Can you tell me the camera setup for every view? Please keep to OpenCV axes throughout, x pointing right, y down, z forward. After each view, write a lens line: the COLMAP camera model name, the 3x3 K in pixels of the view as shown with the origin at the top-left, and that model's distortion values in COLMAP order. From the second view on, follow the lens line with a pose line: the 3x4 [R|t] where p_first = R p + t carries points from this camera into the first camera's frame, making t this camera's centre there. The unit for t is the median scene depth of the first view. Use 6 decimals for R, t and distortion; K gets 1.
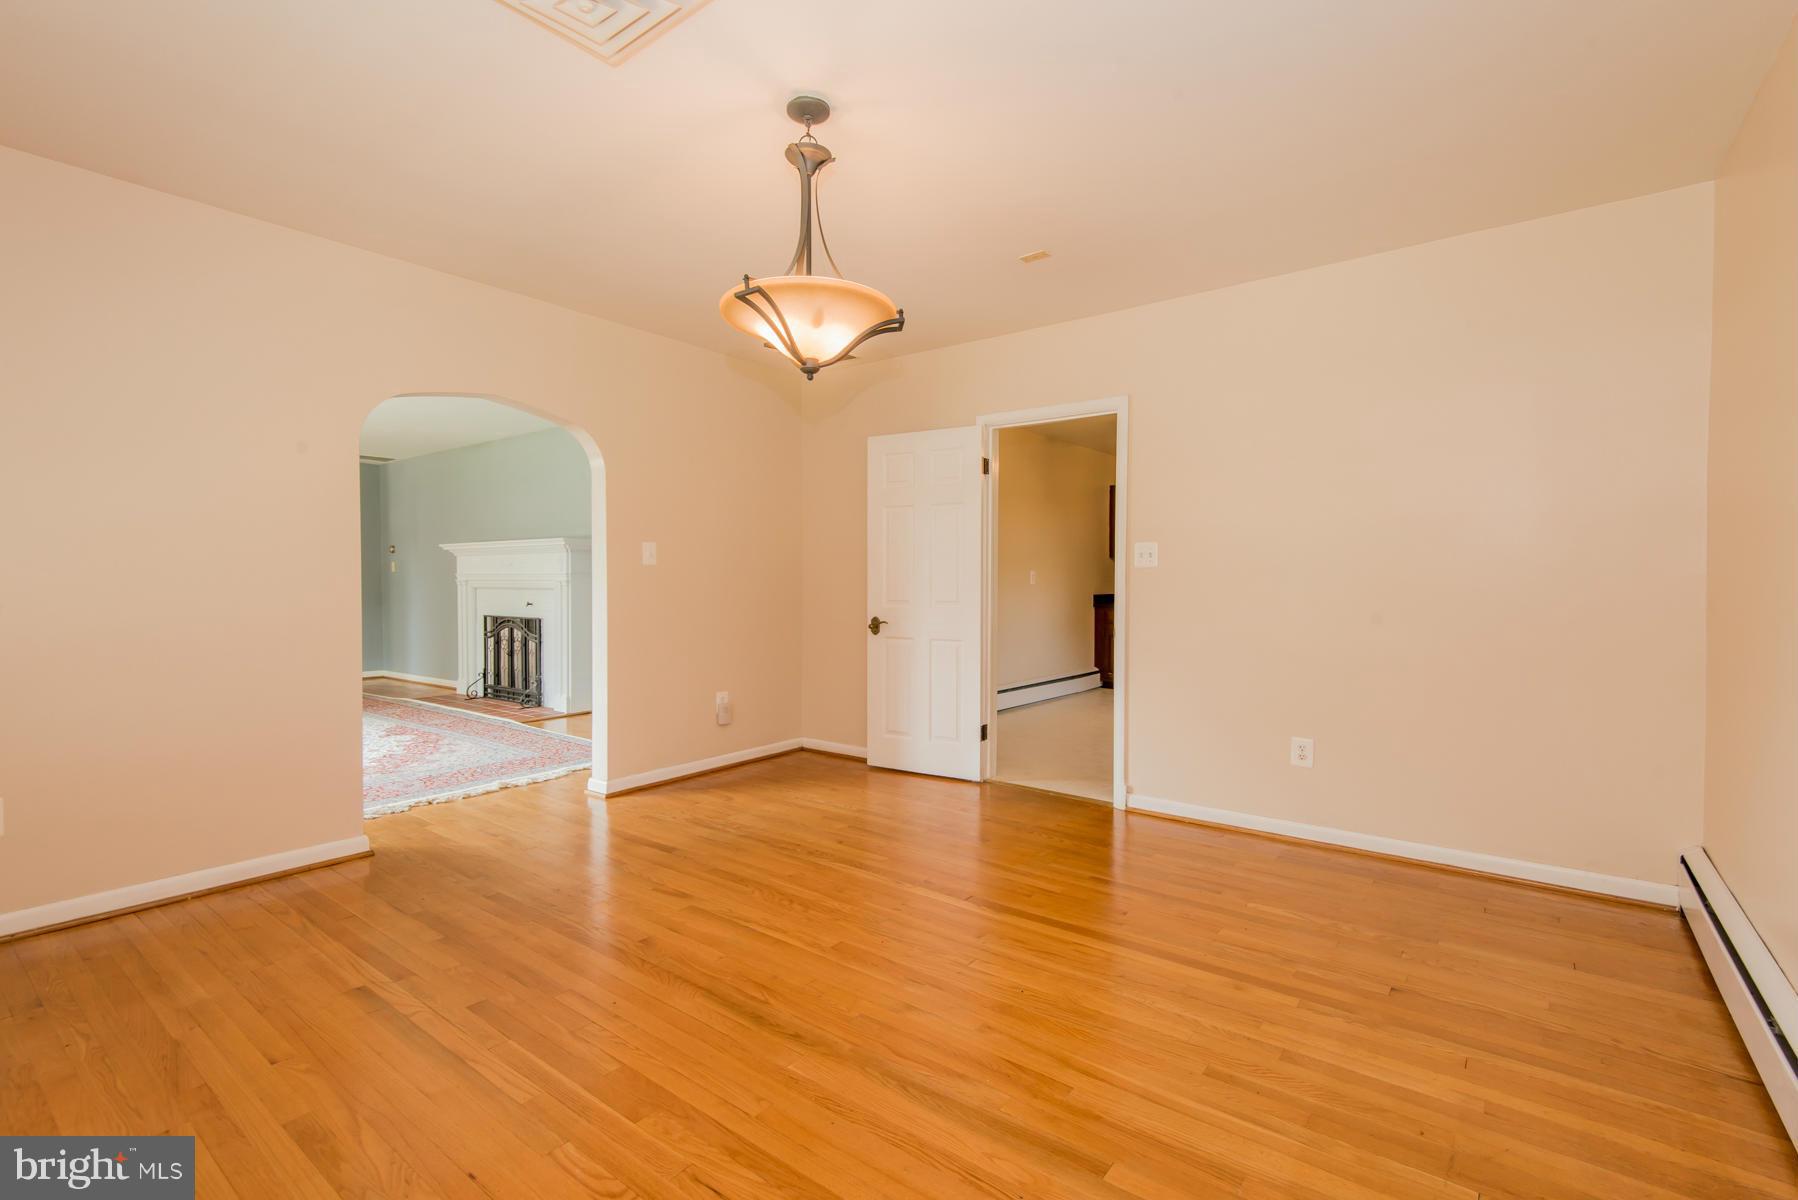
lens RADIAL K [[814.9, 0, 894.4], [0, 814.9, 598.6], [0, 0, 1]] dist [0.047084, -0.025659]
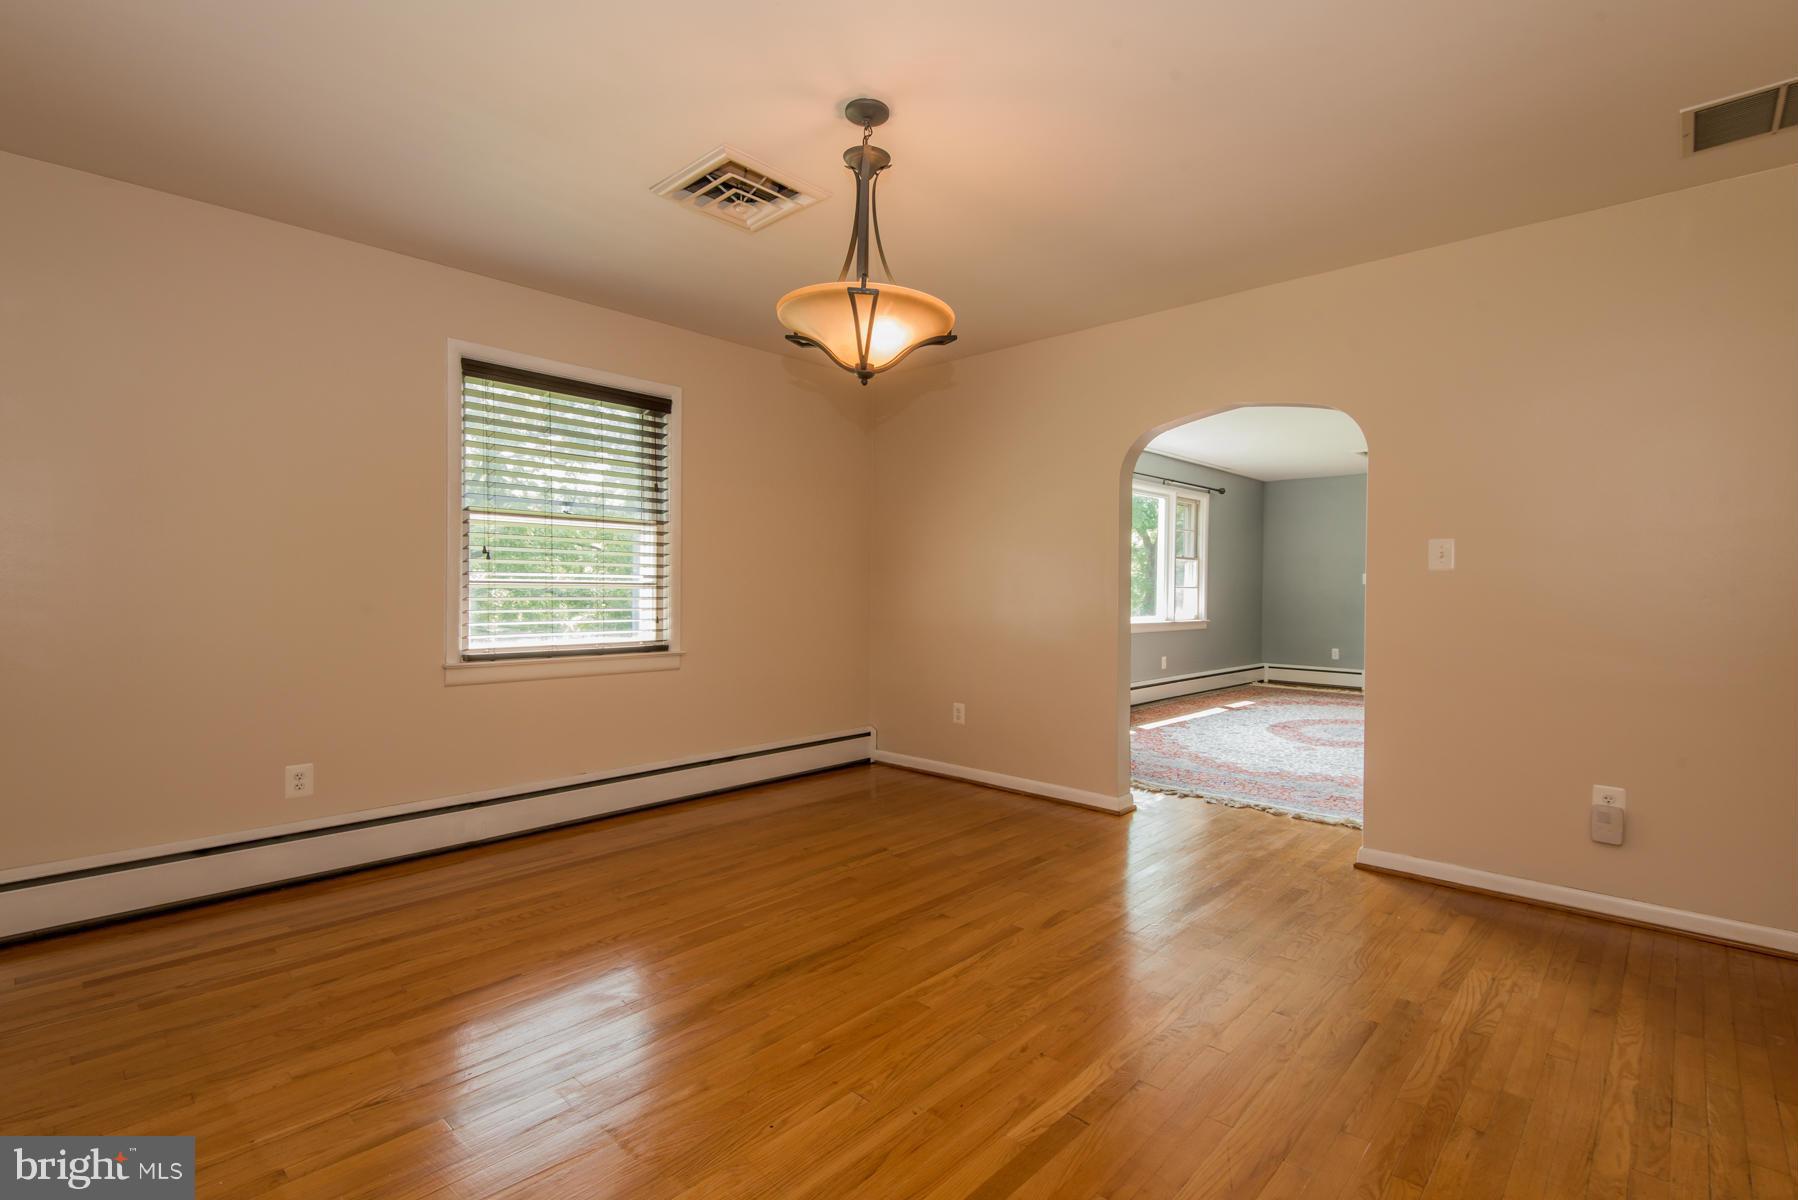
lens RADIAL K [[814.9, 0, 894.4], [0, 814.9, 598.6], [0, 0, 1]] dist [0.047084, -0.025659]
pose [[-0.091671, 0.011635, -0.995721, 0.797291], [-0.028767, 0.999483, 0.014328, -0.024525], [0.995374, 0.029957, -0.091289, 1.028347]]
